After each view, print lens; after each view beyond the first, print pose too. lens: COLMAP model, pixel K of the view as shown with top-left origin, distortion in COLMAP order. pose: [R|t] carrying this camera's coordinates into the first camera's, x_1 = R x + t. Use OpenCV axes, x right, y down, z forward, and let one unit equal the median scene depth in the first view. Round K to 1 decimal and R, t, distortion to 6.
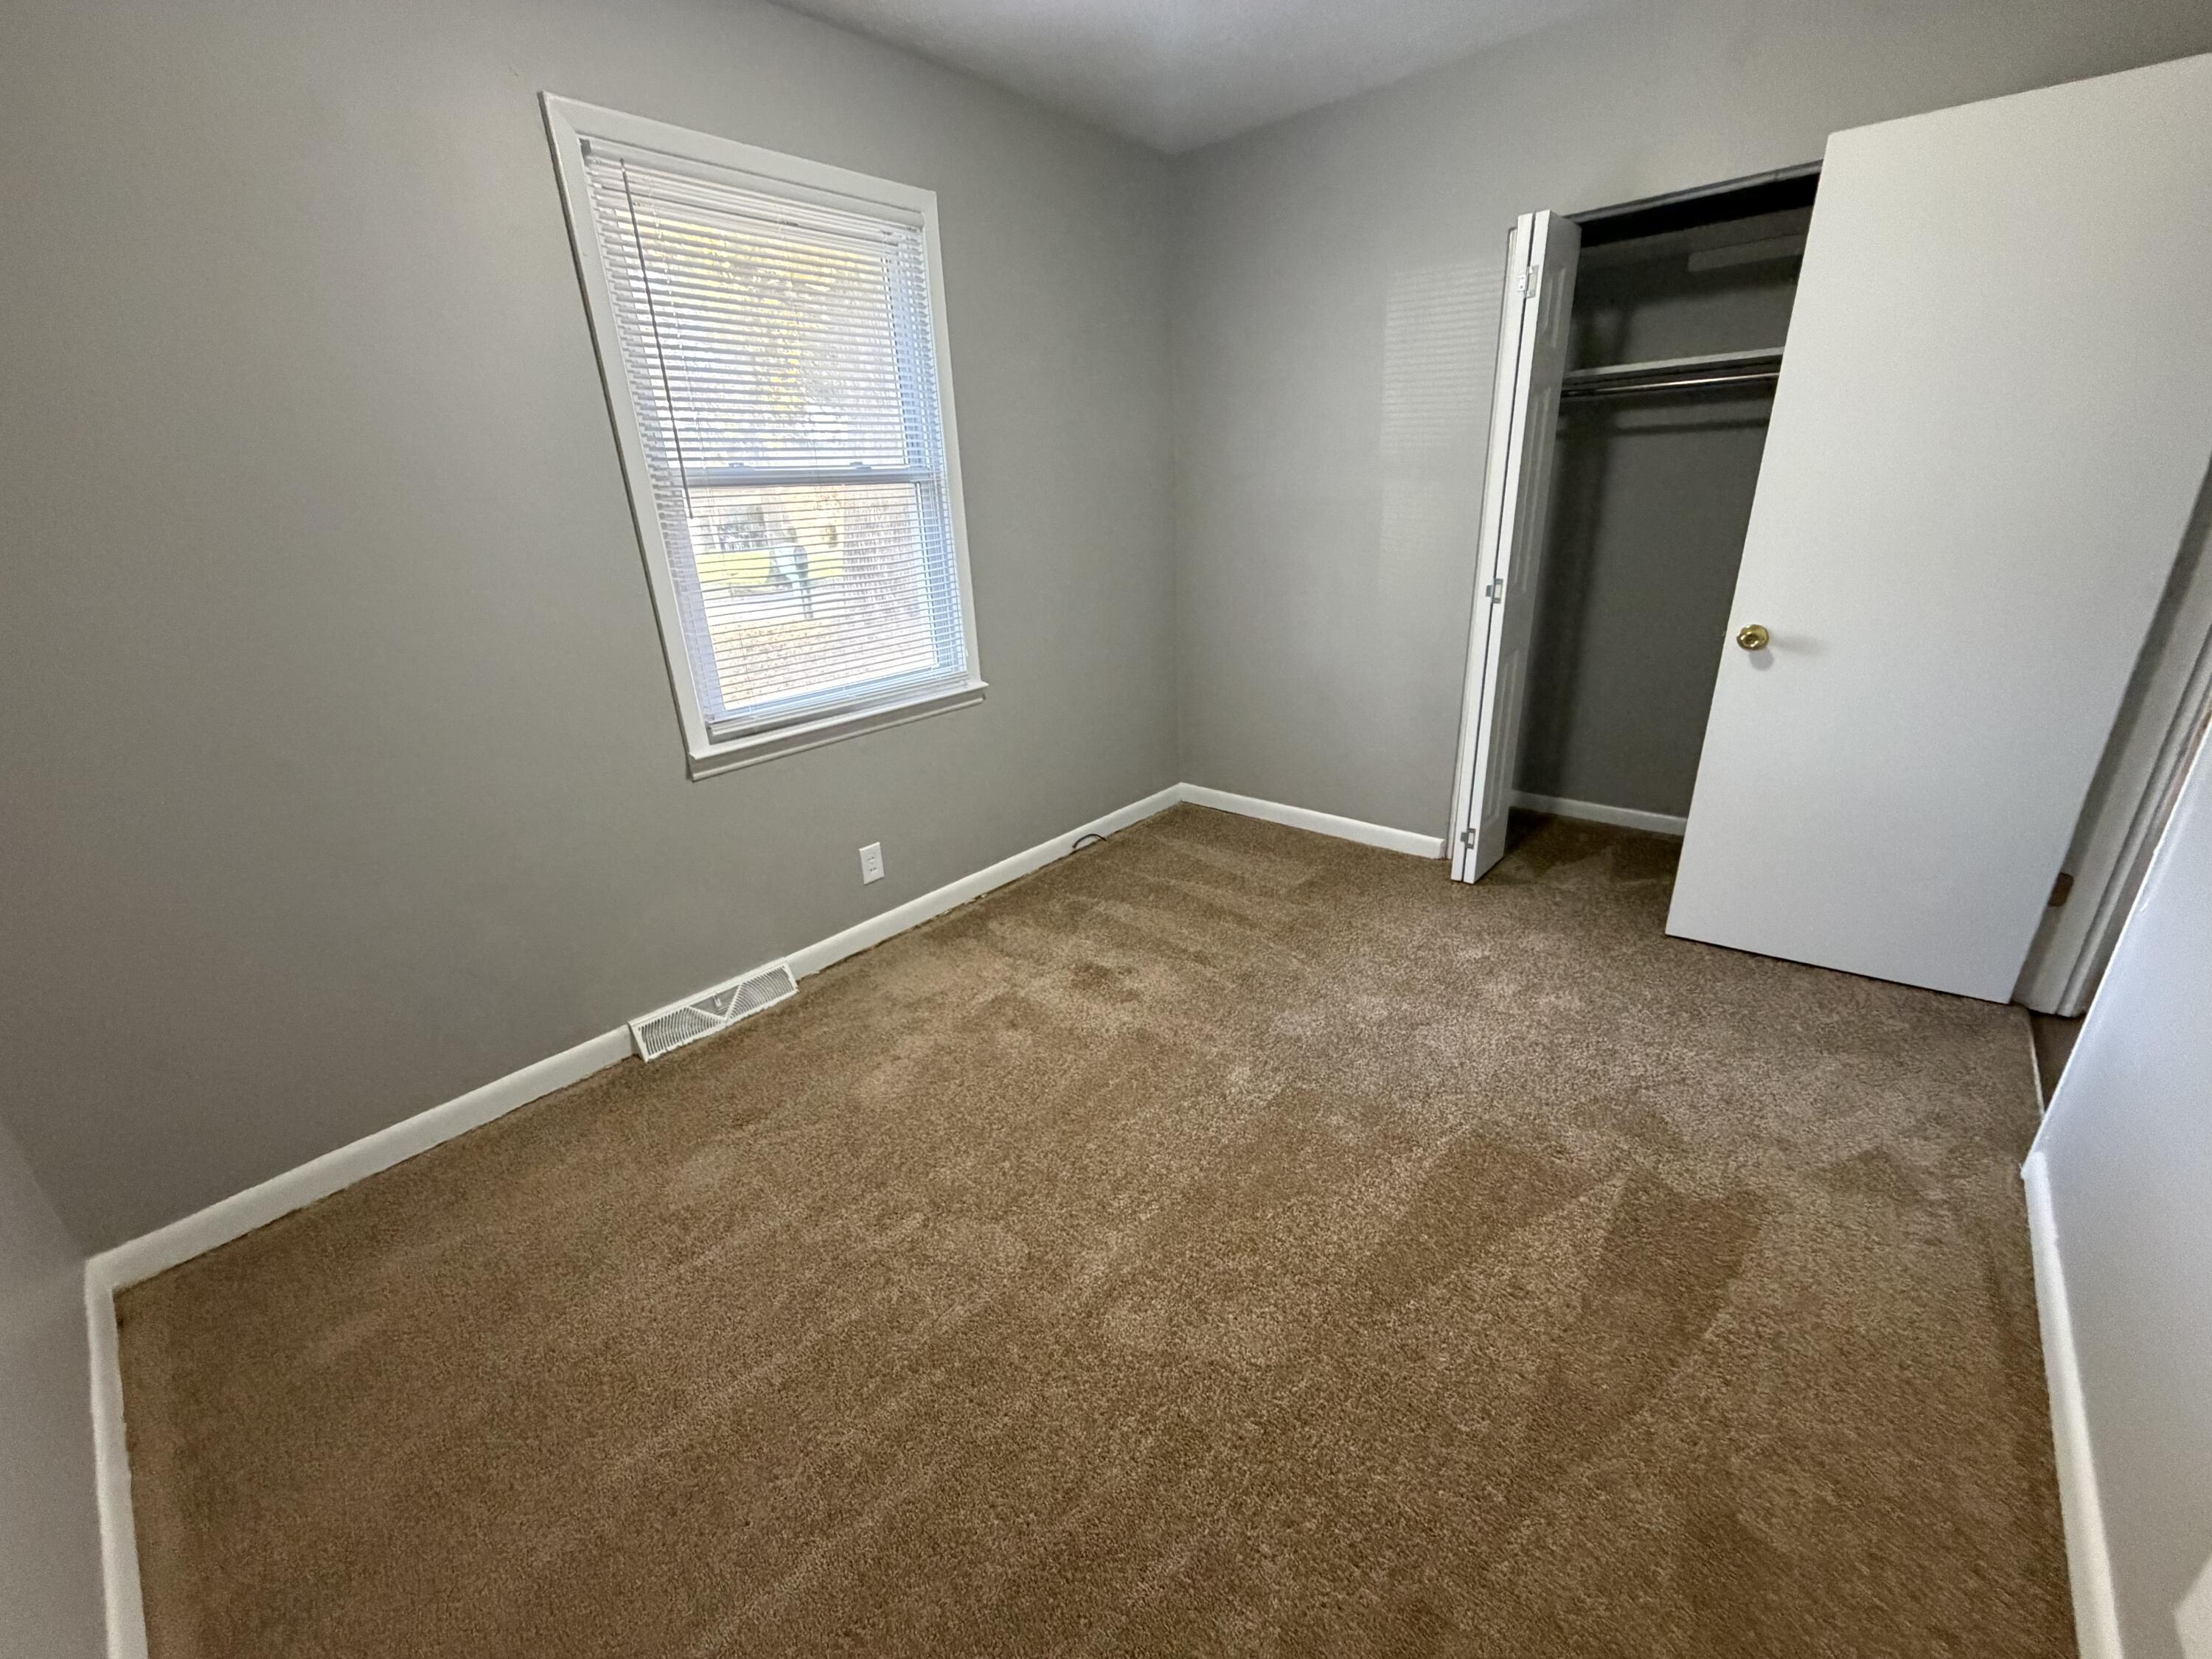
lens RADIAL K [[890.8, 0, 1106.0], [0, 890.8, 829.5], [0, 0, 1]] dist [-0.000813, -0.000246]
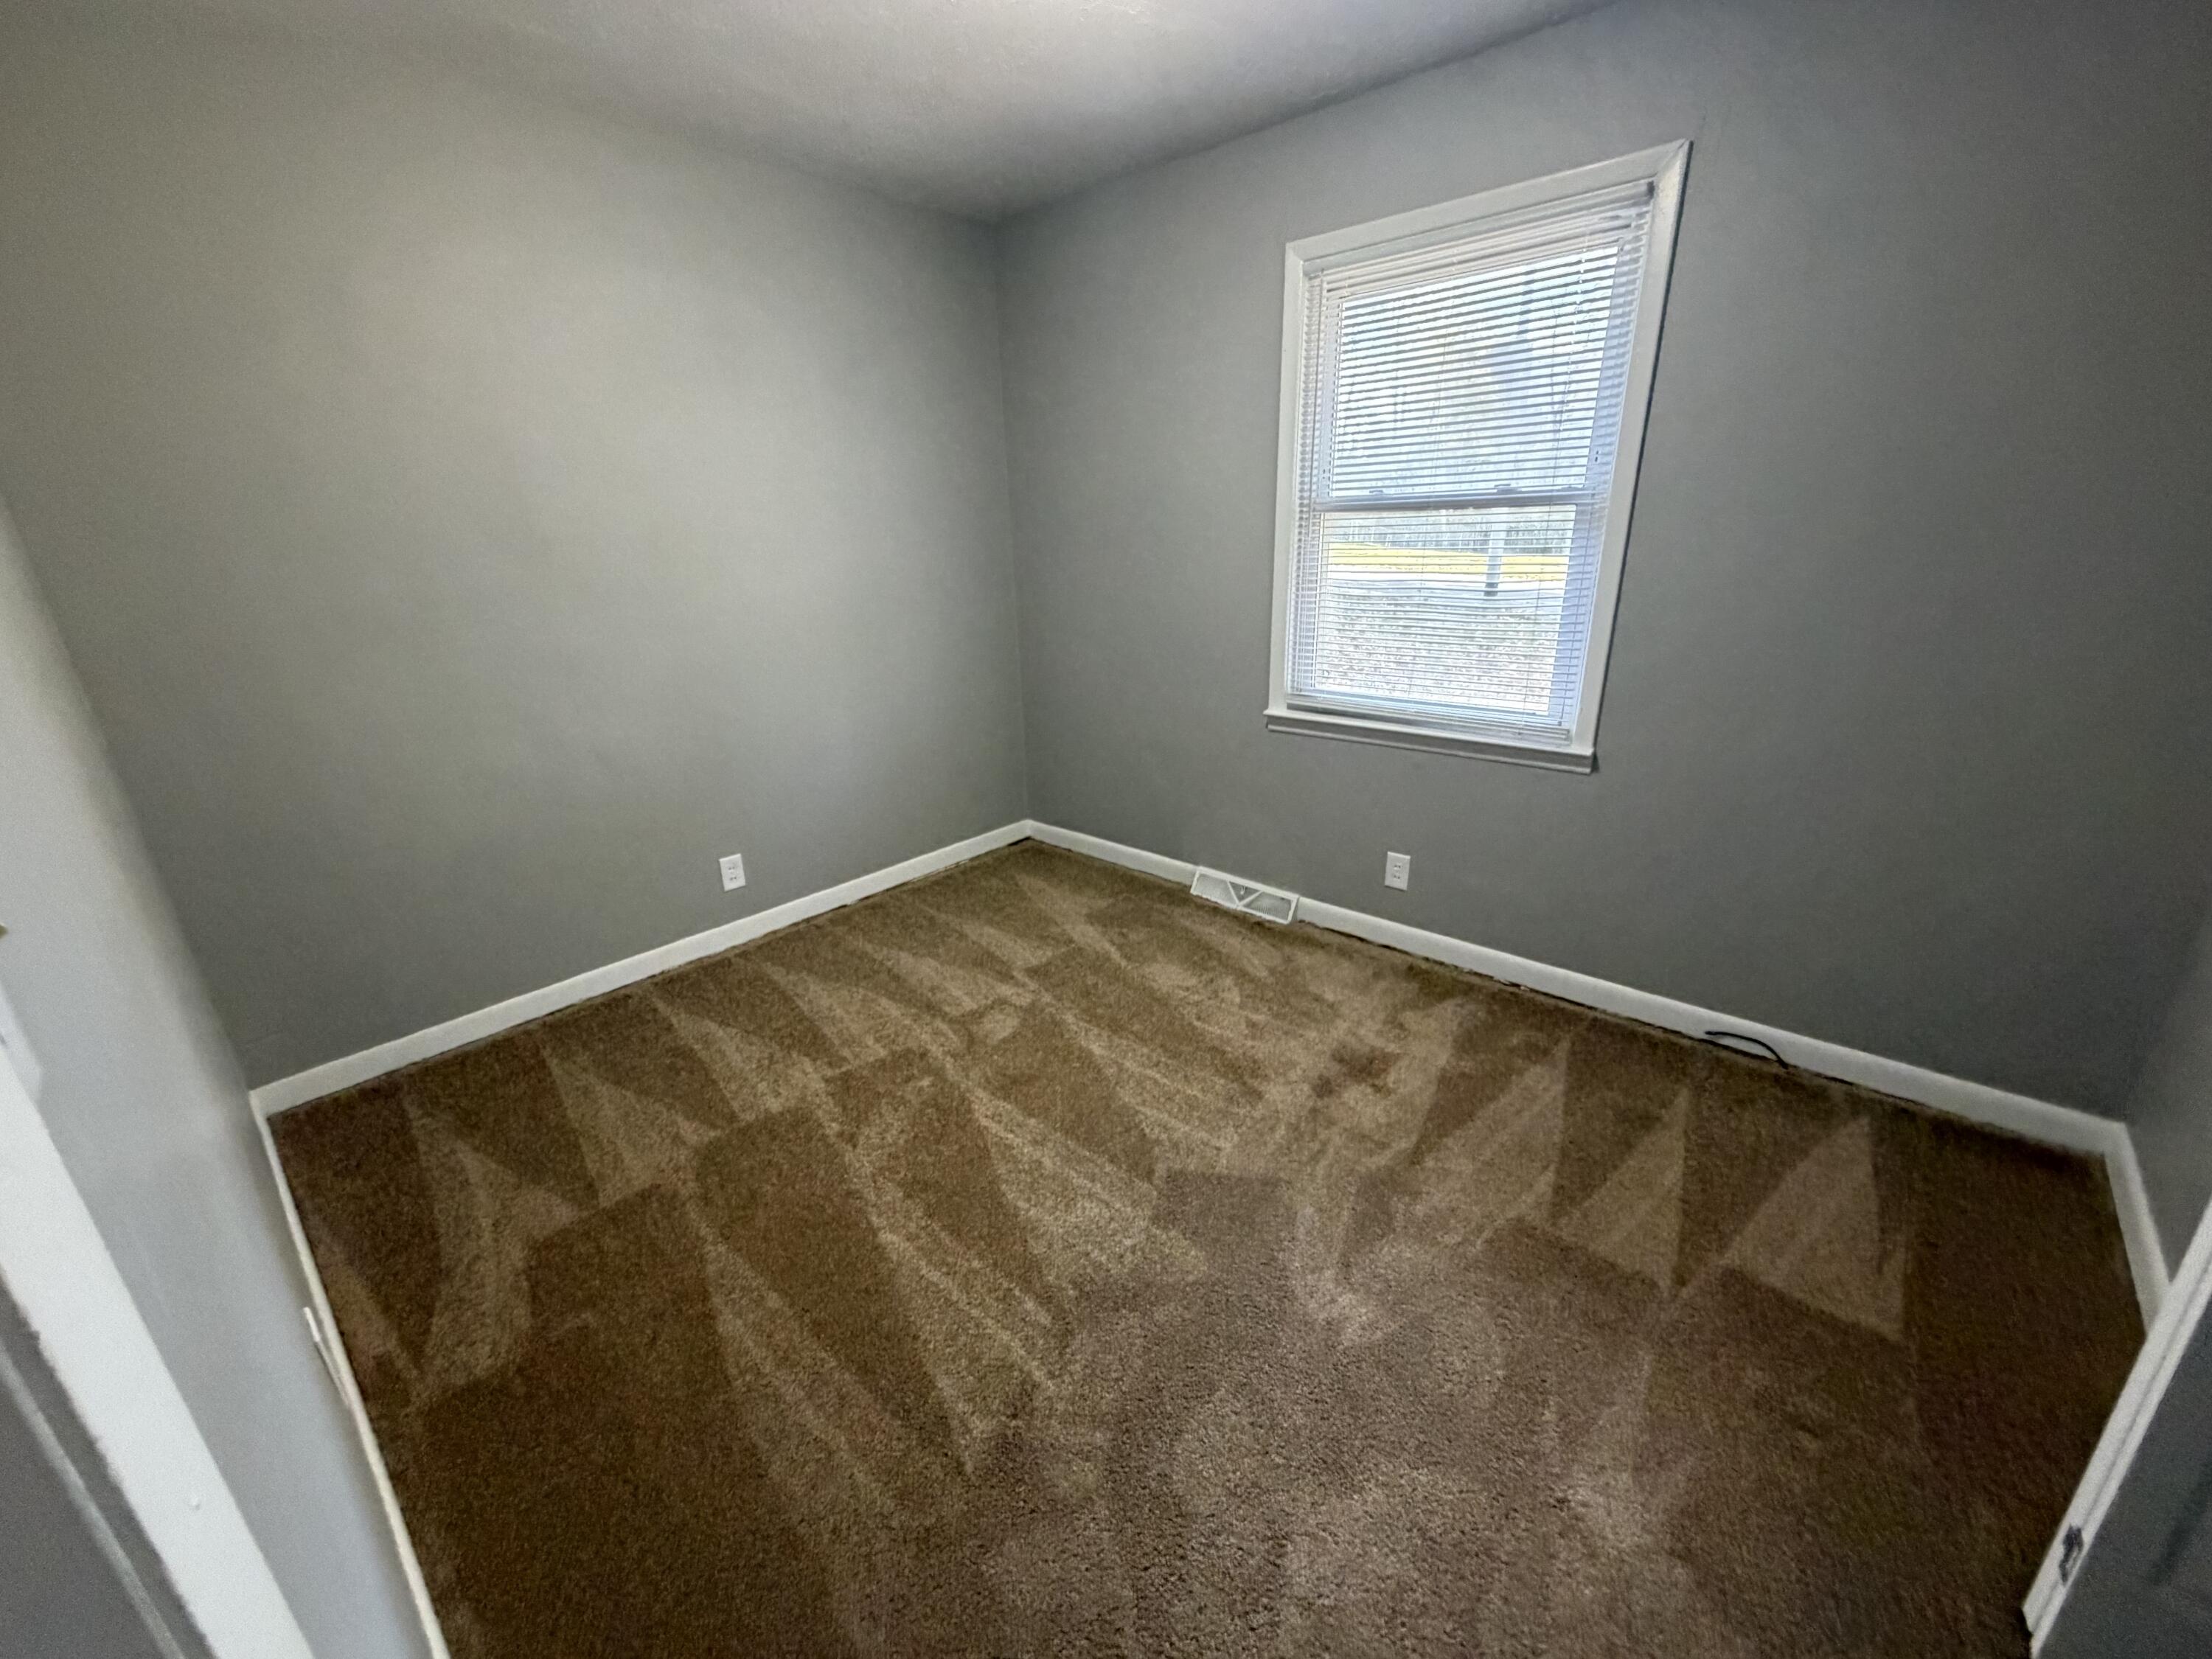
lens RADIAL K [[878.4, 0, 1106.0], [0, 878.4, 829.5], [0, 0, 1]] dist [0.004044, -0.000775]
pose [[-0.016542, 0.363144, -0.931586, 0.735243], [-0.334442, 0.876038, 0.347429, -0.267000], [0.942271, 0.317309, 0.106960, 0.599100]]
